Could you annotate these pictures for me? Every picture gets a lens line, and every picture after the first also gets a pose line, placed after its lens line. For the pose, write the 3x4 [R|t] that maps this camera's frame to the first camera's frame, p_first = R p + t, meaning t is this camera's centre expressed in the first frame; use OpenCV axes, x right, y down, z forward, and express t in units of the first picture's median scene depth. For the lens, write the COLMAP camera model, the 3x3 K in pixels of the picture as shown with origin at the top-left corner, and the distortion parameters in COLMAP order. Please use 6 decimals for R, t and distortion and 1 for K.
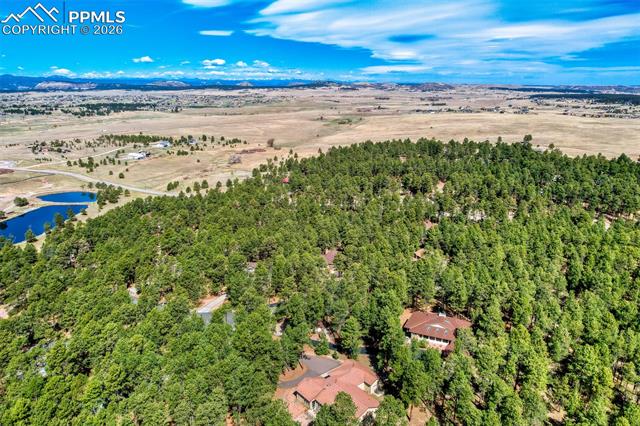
lens RADIAL K [[485.2, 0, 342.4], [0, 485.2, 213.4], [0, 0, 1]] dist [-0.090397, 0.071645]
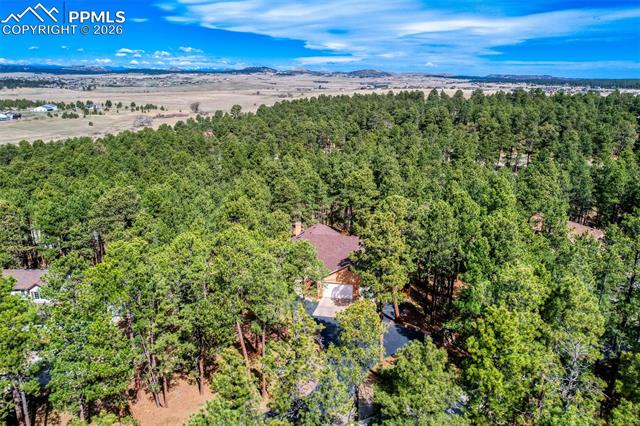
lens RADIAL K [[485.2, 0, 342.4], [0, 485.2, 213.4], [0, 0, 1]] dist [-0.090397, 0.071645]
pose [[0.991603, -0.030892, 0.125571, -0.012635], [0.028679, 0.999400, 0.019398, 0.017274], [-0.126095, -0.015634, 0.991895, 0.182303]]
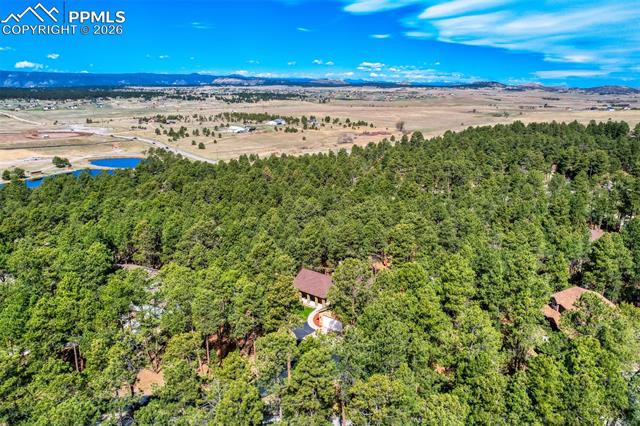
lens RADIAL K [[485.2, 0, 342.4], [0, 485.2, 213.4], [0, 0, 1]] dist [-0.090397, 0.071645]
pose [[0.947132, 0.084619, -0.309483, 0.029039], [-0.086883, 0.996197, 0.006486, 0.007848], [0.308855, 0.020746, 0.950883, 0.164952]]
